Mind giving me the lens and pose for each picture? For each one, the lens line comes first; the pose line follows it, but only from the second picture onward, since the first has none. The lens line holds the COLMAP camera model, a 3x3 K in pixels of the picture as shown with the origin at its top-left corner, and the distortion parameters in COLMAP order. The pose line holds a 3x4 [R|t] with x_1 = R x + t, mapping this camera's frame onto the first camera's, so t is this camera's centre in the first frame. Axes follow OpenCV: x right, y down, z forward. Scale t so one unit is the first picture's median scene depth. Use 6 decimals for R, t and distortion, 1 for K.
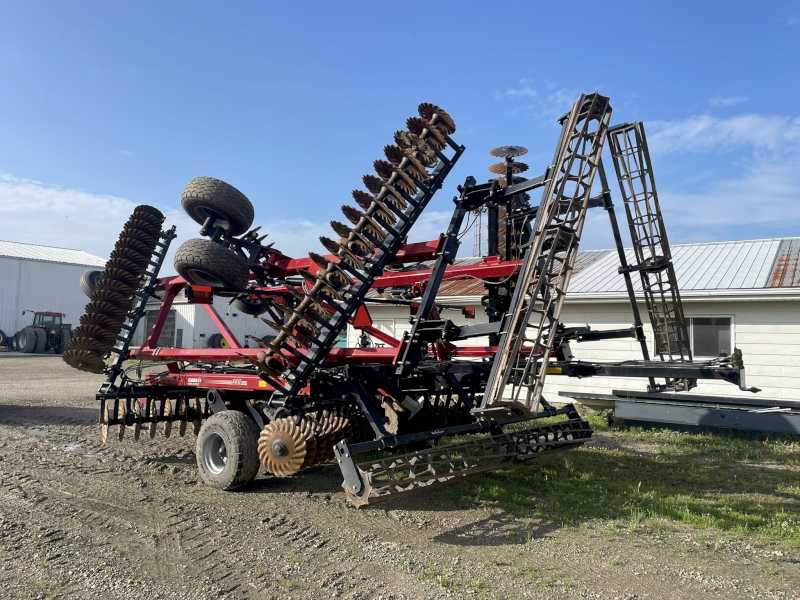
lens RADIAL K [[630.7, 0, 400.0], [0, 630.7, 300.0], [0, 0, 1]] dist [0.098670, -0.125286]
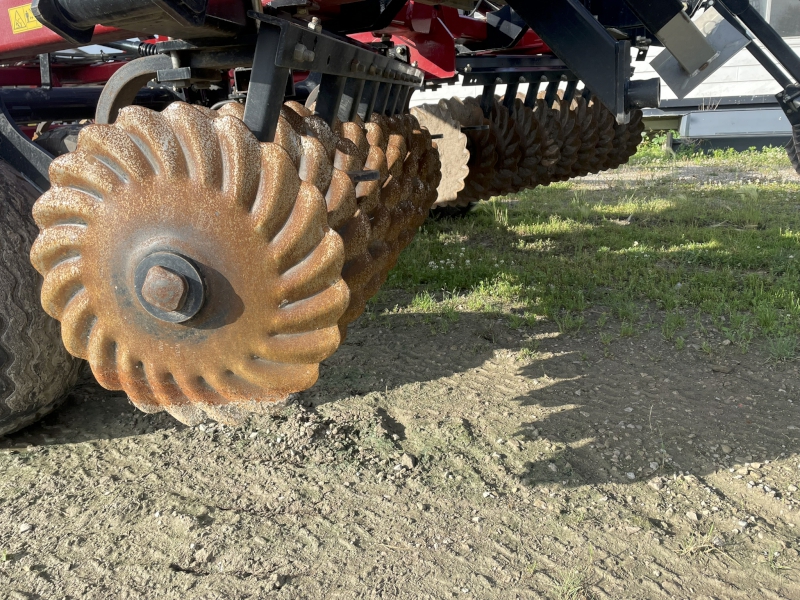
lens RADIAL K [[630.7, 0, 400.0], [0, 630.7, 300.0], [0, 0, 1]] dist [0.098670, -0.125286]
pose [[0.970620, -0.129114, 0.203044, -0.165148], [0.049626, 0.933117, 0.356131, 0.178386], [-0.235445, -0.335592, 0.912110, 0.823700]]
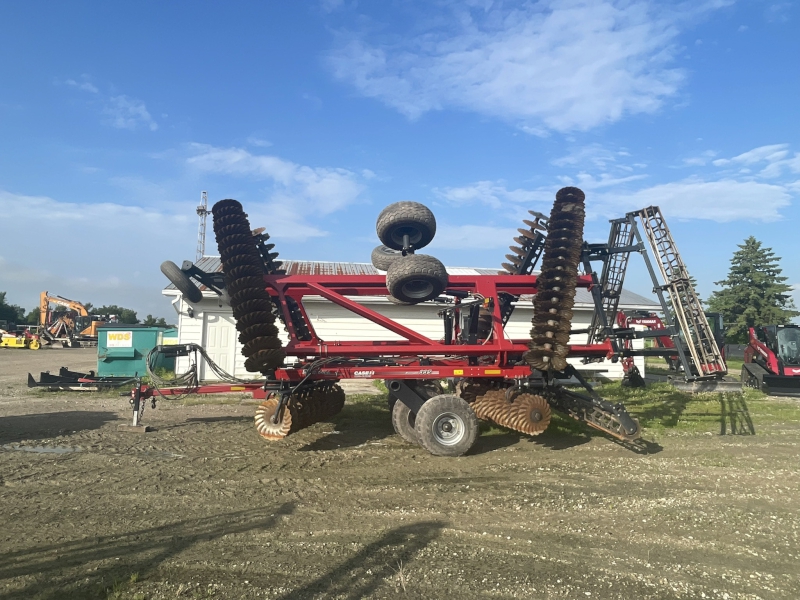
lens RADIAL K [[533.3, 0, 400.0], [0, 533.3, 300.0], [0, 0, 1]] dist [-0.017606, -0.004979]
pose [[0.720256, 0.039623, 0.692576, -1.104693], [-0.051526, 0.998665, -0.003550, 0.018845], [-0.691792, -0.033129, 0.721336, 0.416443]]
